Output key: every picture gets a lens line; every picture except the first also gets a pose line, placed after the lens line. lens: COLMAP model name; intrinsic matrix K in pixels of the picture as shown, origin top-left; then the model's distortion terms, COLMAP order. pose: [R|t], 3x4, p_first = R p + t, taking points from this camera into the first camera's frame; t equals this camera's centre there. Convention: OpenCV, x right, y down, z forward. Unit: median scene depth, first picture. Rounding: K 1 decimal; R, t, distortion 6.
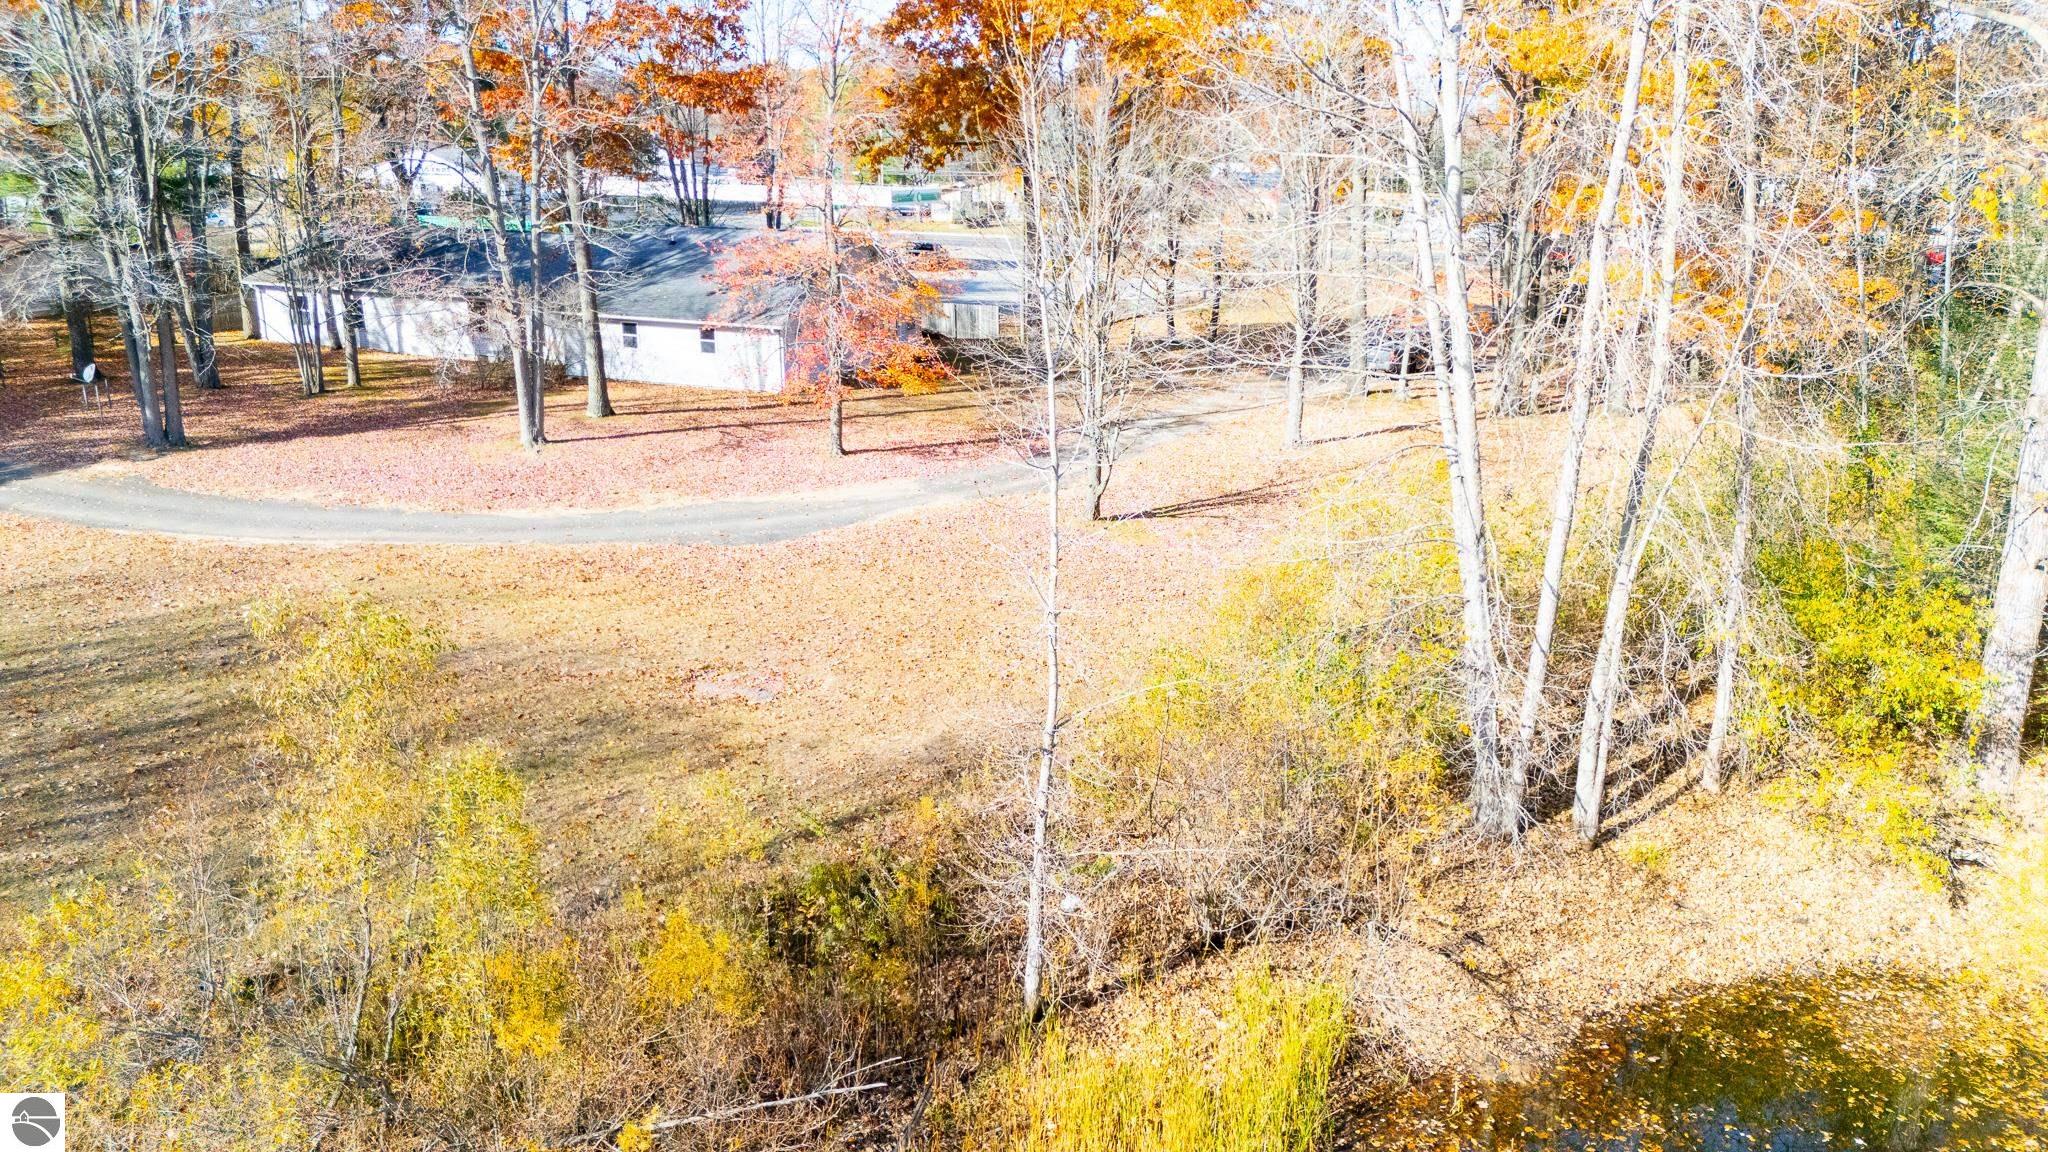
lens RADIAL K [[1442.1, 0, 1024.0], [0, 1442.1, 576.0], [0, 0, 1]] dist [0.009686, 0.001628]
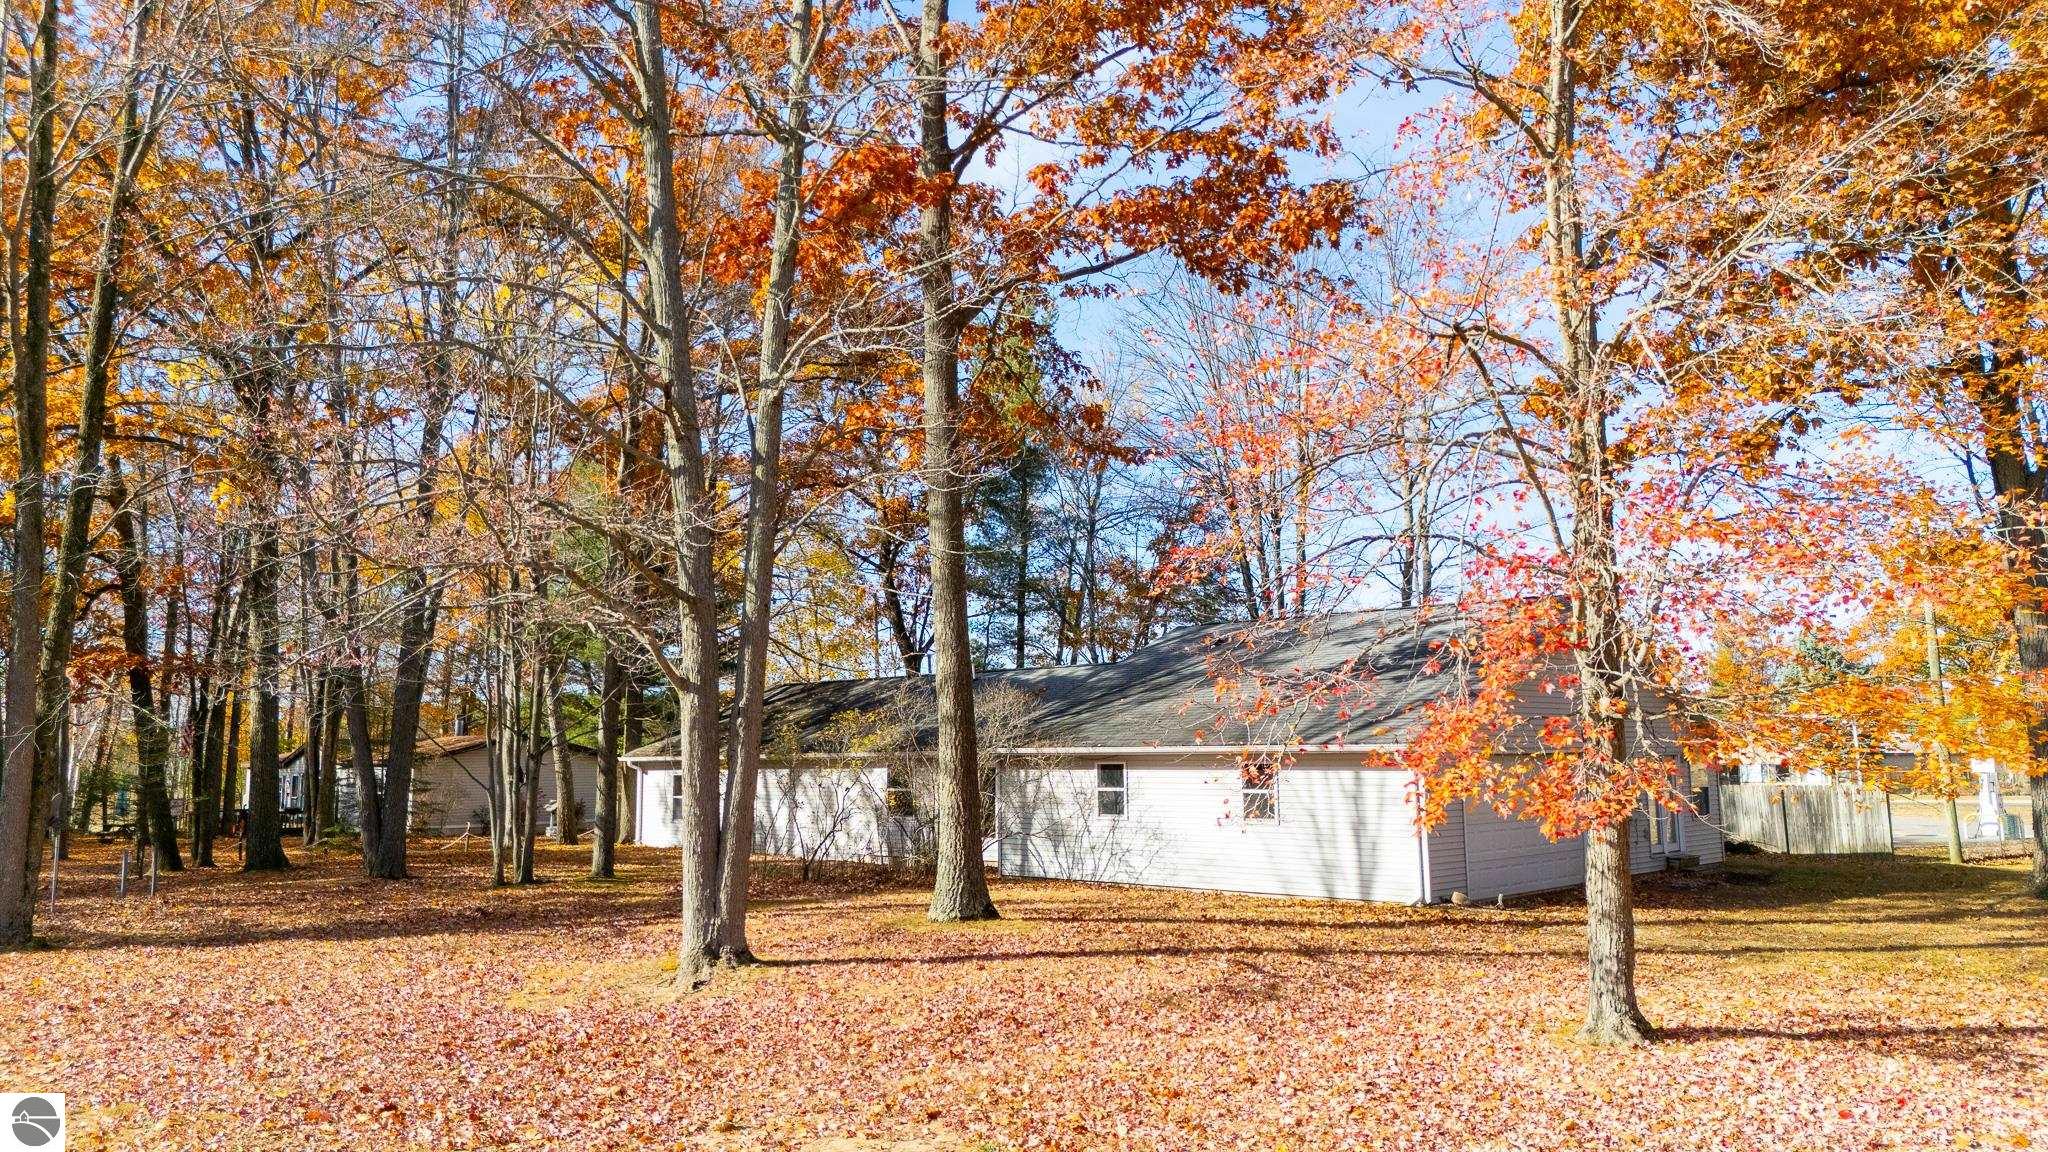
lens RADIAL K [[1442.1, 0, 1024.0], [0, 1442.1, 576.0], [0, 0, 1]] dist [0.009686, 0.001628]
pose [[0.903319, -0.083912, -0.420683, -0.088727], [-0.099260, 0.913179, -0.395287, -0.037086], [0.417328, 0.398827, 0.816563, 0.570639]]
